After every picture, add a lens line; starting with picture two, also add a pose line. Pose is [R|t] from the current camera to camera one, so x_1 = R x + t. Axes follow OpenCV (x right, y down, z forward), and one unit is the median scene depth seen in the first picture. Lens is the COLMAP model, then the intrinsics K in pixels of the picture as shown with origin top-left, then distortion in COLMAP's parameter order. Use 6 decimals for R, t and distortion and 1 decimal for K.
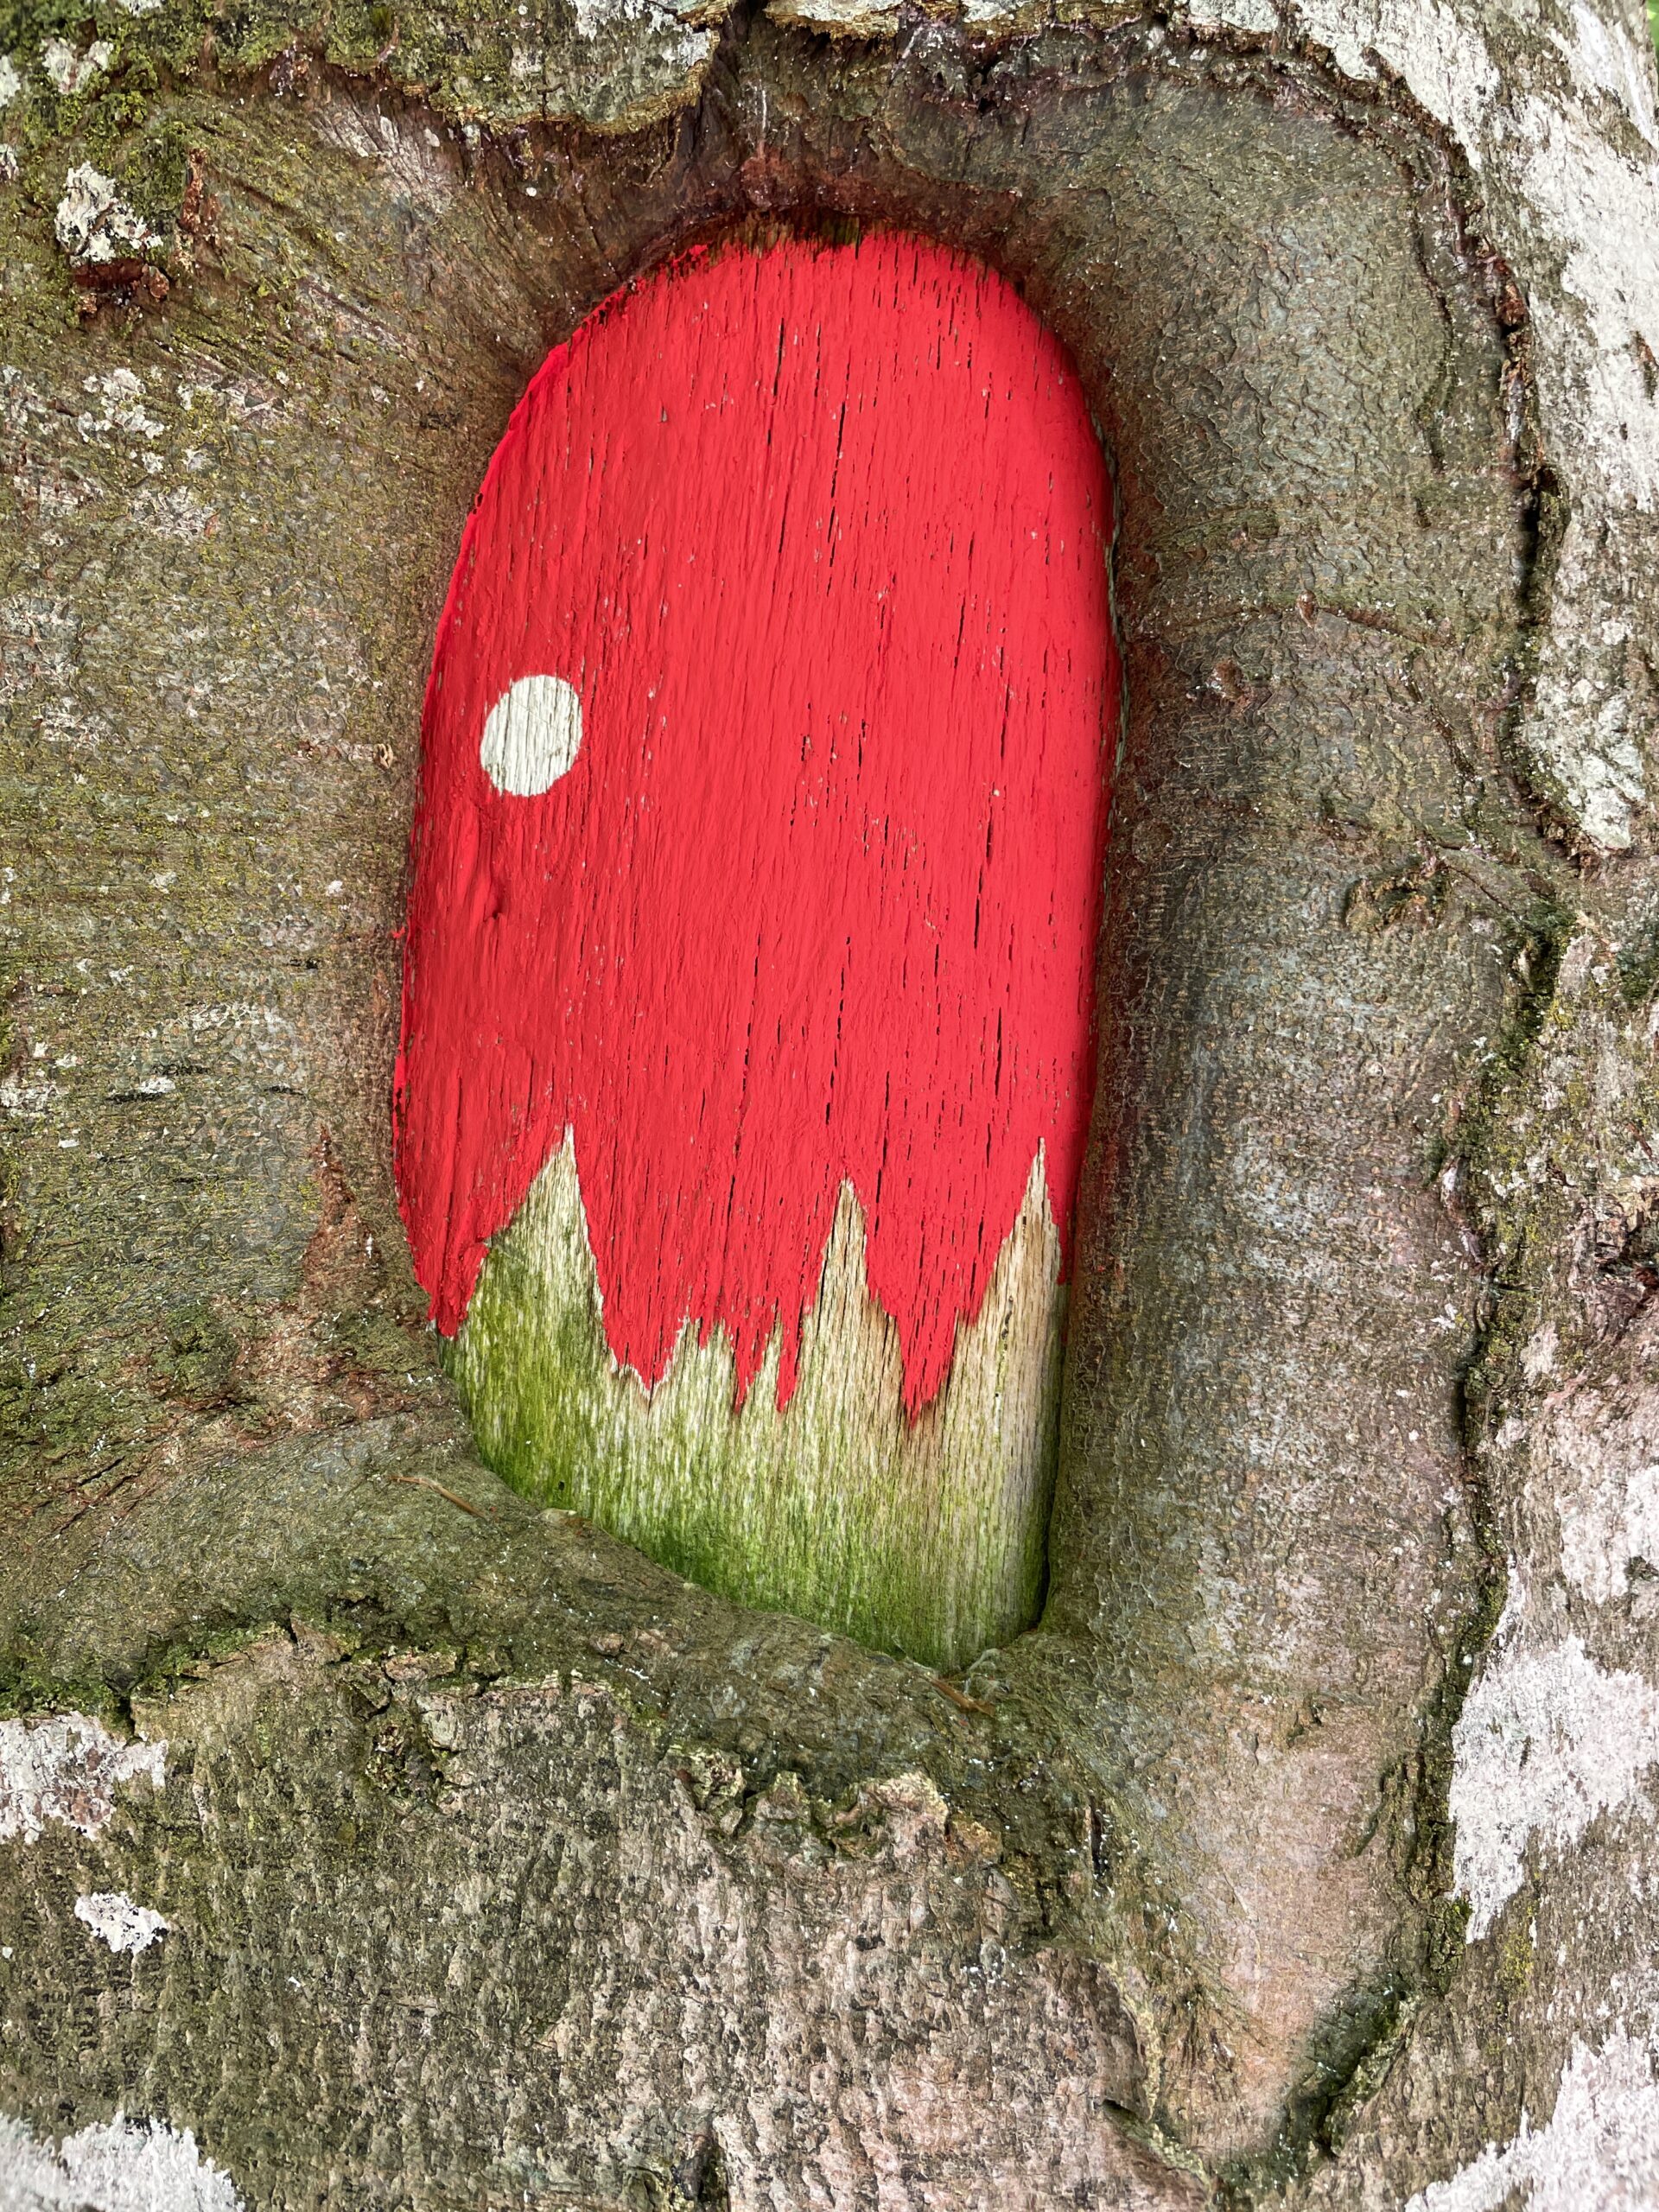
lens RADIAL K [[1671.3, 0, 837.0], [0, 1671.3, 1052.1], [0, 0, 1]] dist [0.087558, -0.127368]
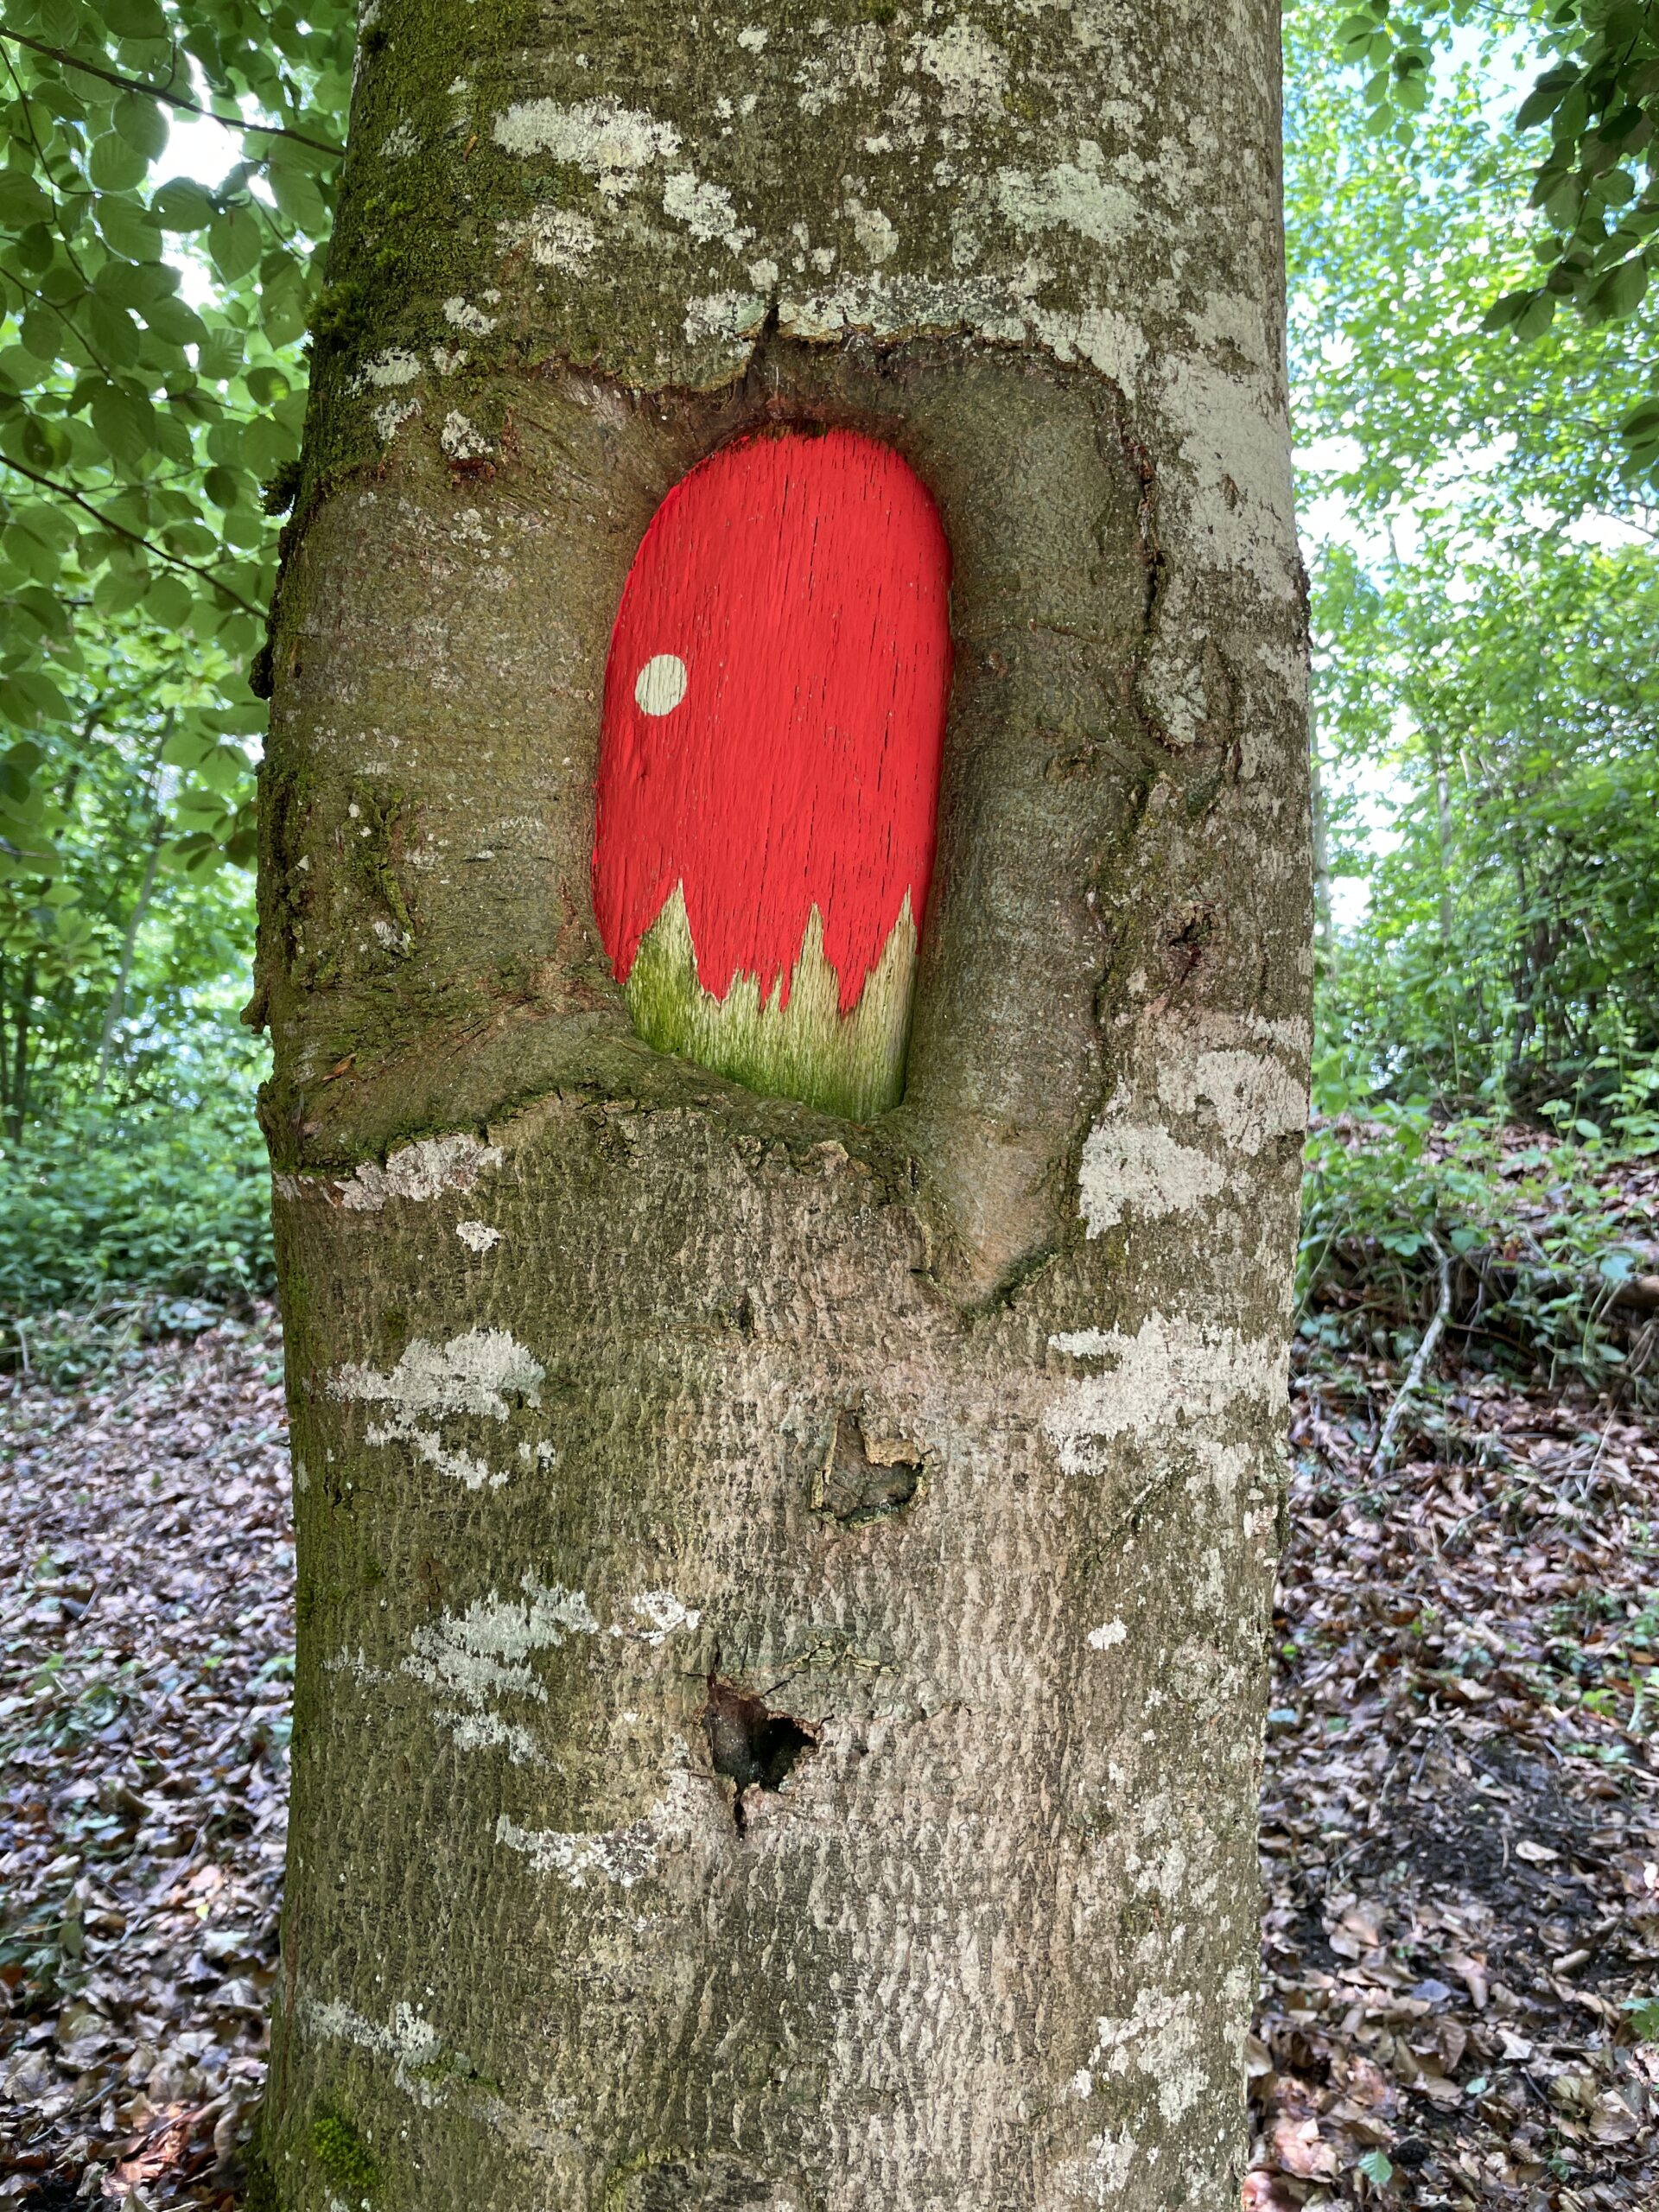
lens RADIAL K [[1671.3, 0, 838.1], [0, 1671.3, 1077.1], [0, 0, 1]] dist [0.087558, -0.127368]
pose [[0.999408, 0.009100, -0.033183, 0.108241], [-0.007343, 0.998584, 0.052697, 0.185777], [0.033615, -0.052422, 0.998059, -1.102398]]
